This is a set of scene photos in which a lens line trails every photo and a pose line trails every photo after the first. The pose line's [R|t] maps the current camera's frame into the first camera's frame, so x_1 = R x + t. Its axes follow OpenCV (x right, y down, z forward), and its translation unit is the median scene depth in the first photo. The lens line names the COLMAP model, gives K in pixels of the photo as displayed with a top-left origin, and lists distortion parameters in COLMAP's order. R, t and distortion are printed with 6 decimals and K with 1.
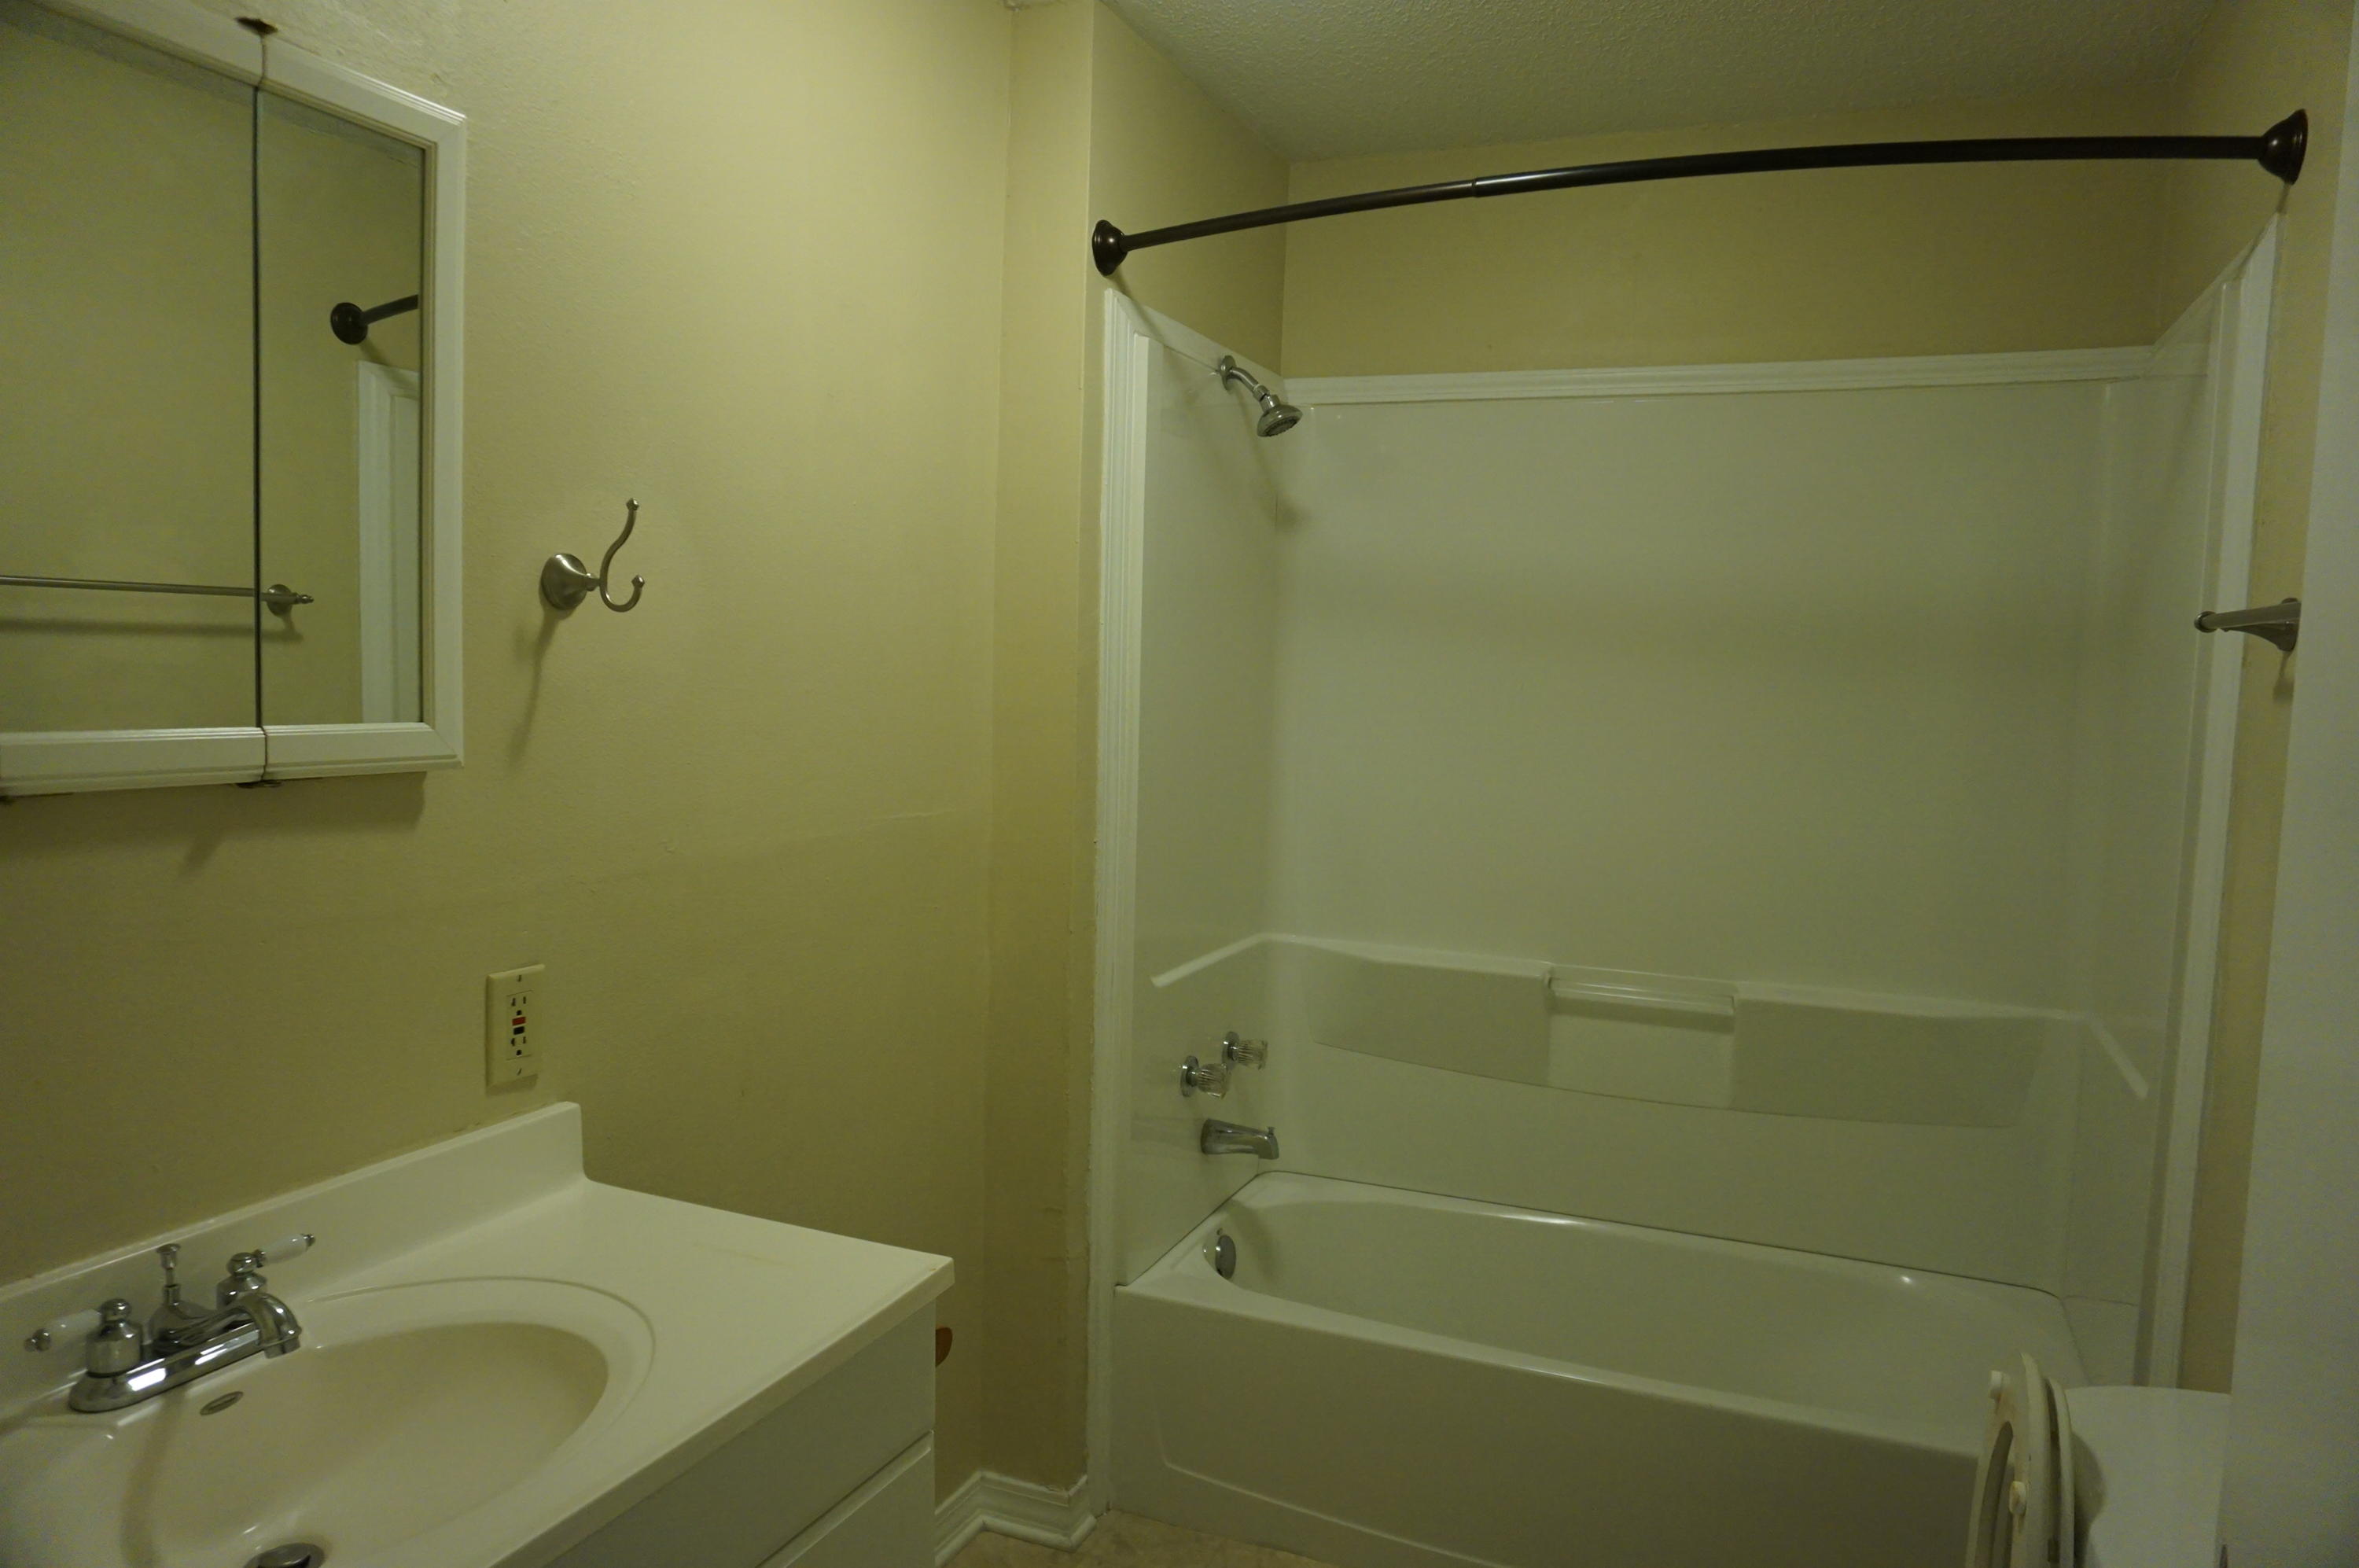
lens RADIAL K [[1572.3, 0, 1179.5], [0, 1572.3, 784.0], [0, 0, 1]] dist [-0.070727, 0.053436]
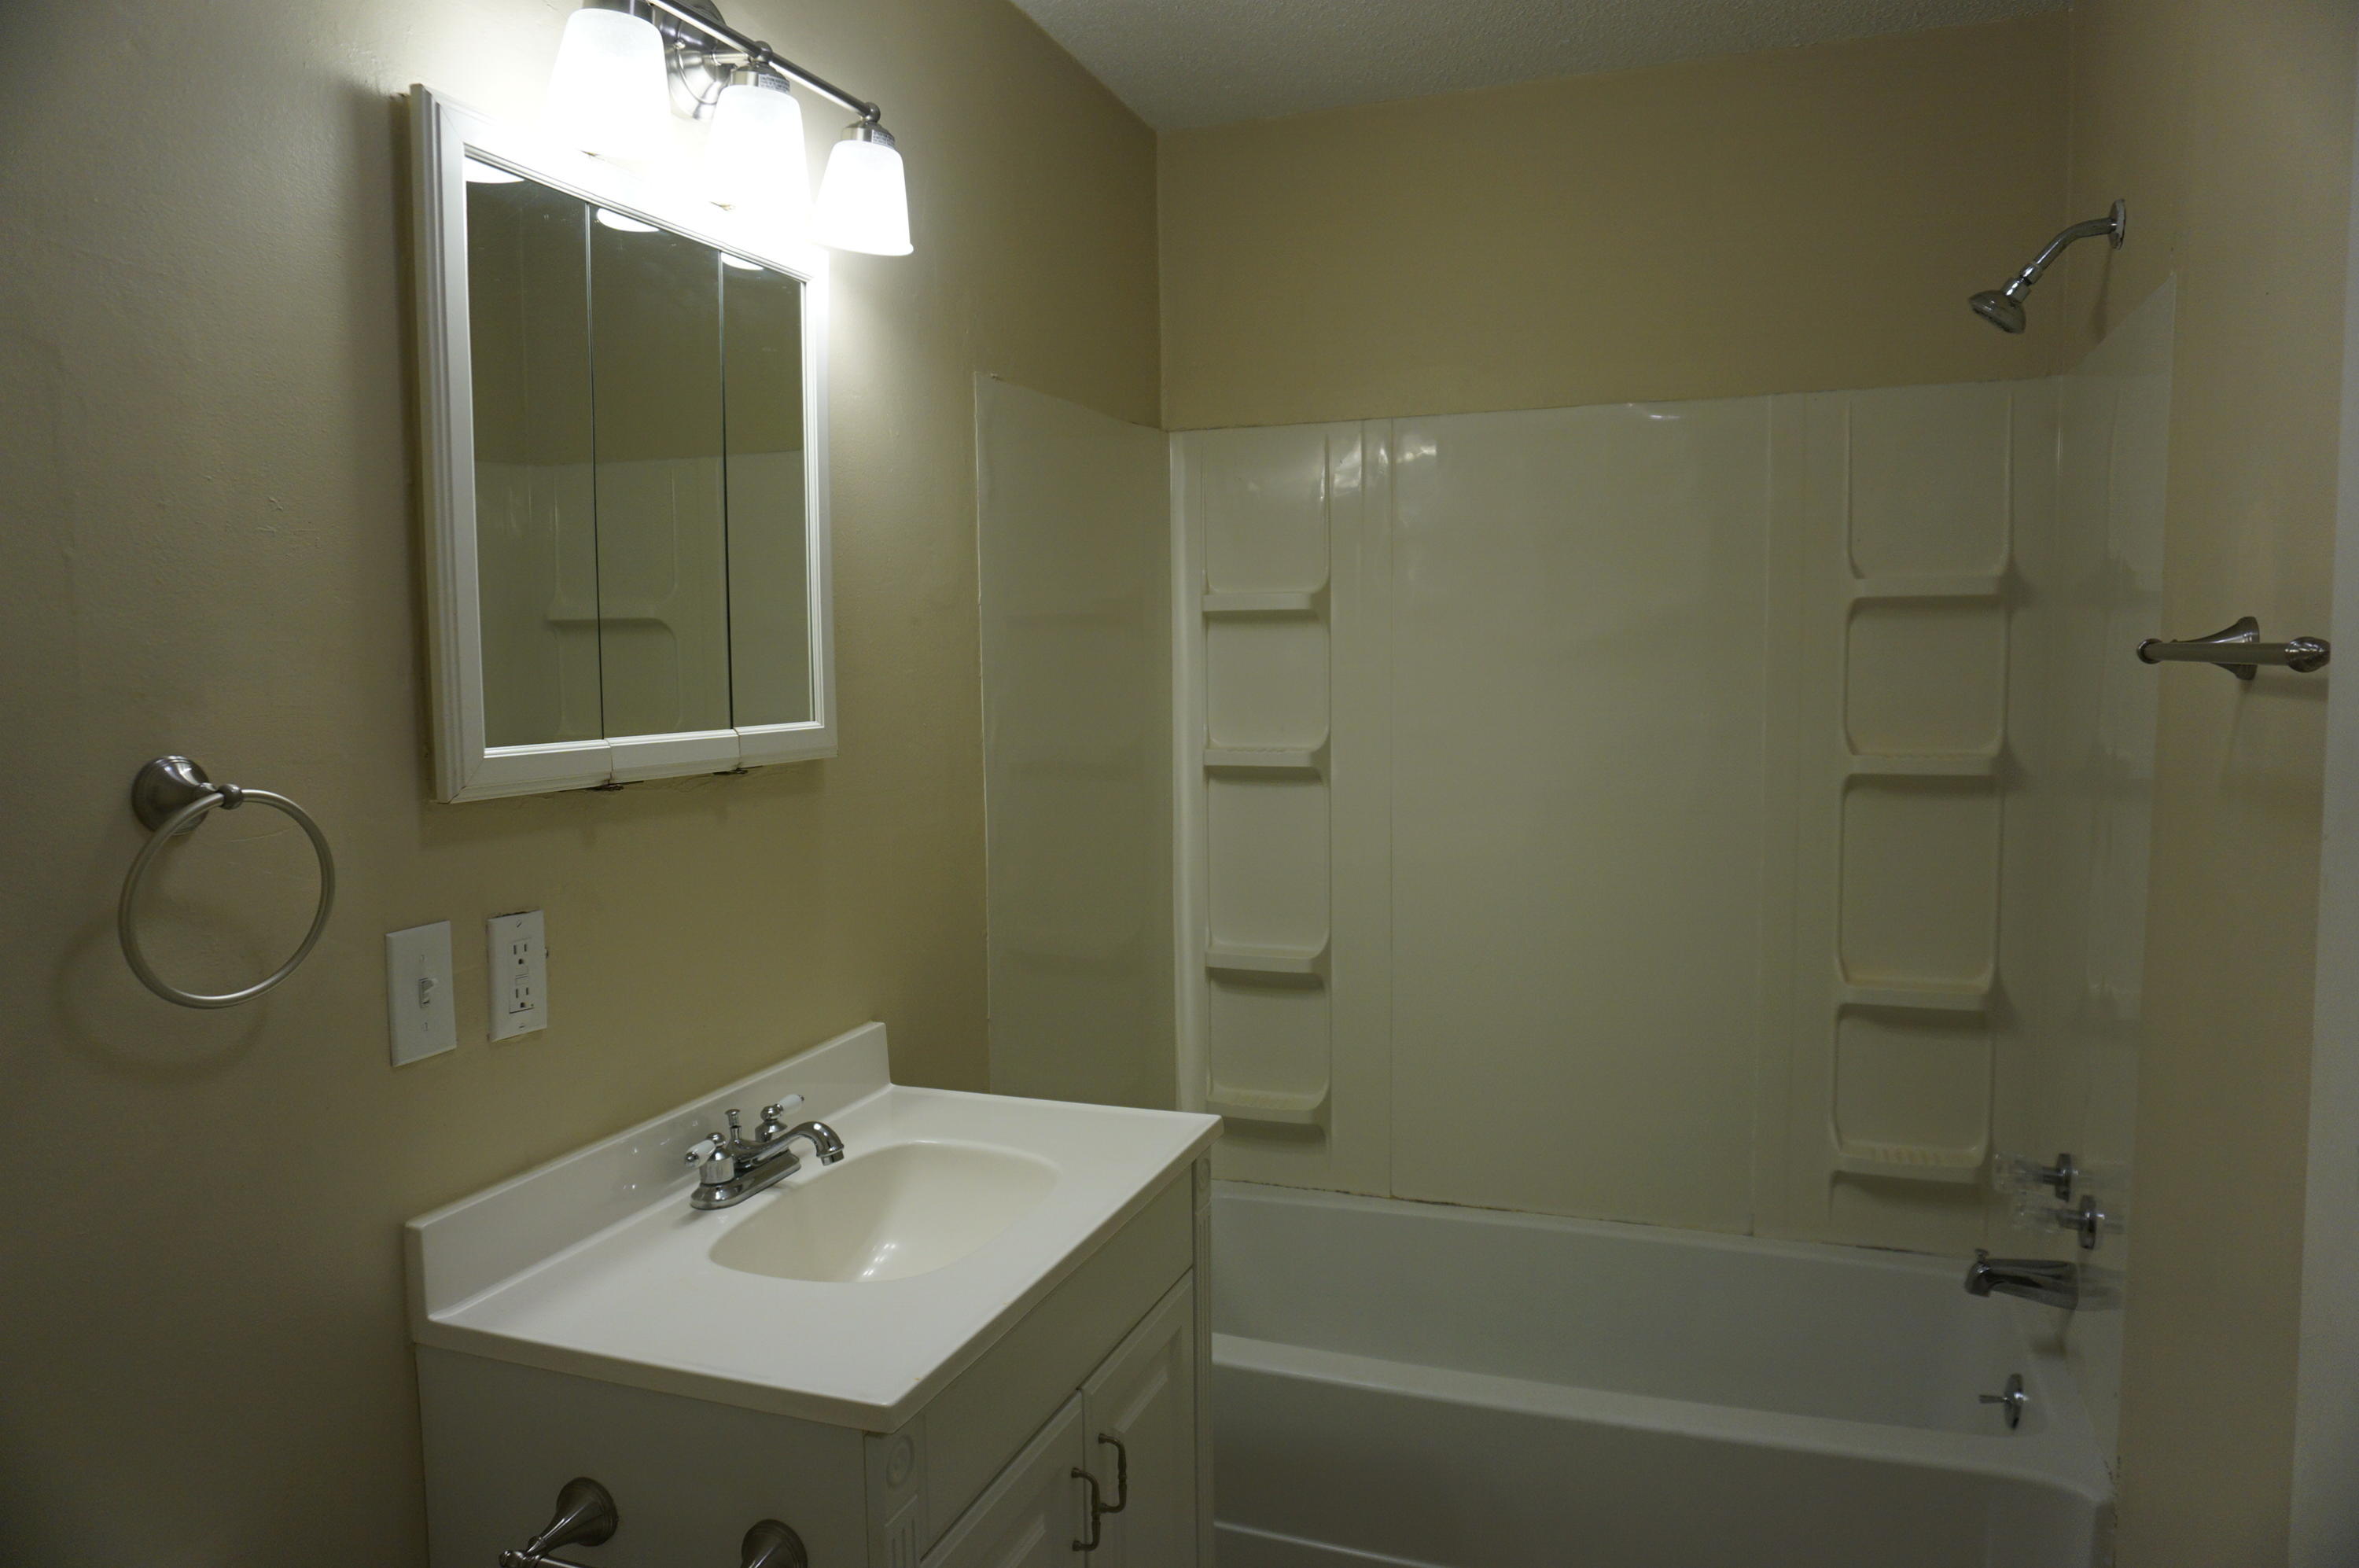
lens RADIAL K [[1572.3, 0, 1179.5], [0, 1572.3, 784.0], [0, 0, 1]] dist [-0.070727, 0.053436]
pose [[0.996485, -0.060390, 0.058055, -0.285681], [0.060563, 0.998164, -0.001236, 0.037212], [-0.057874, 0.004747, 0.998313, -0.402410]]
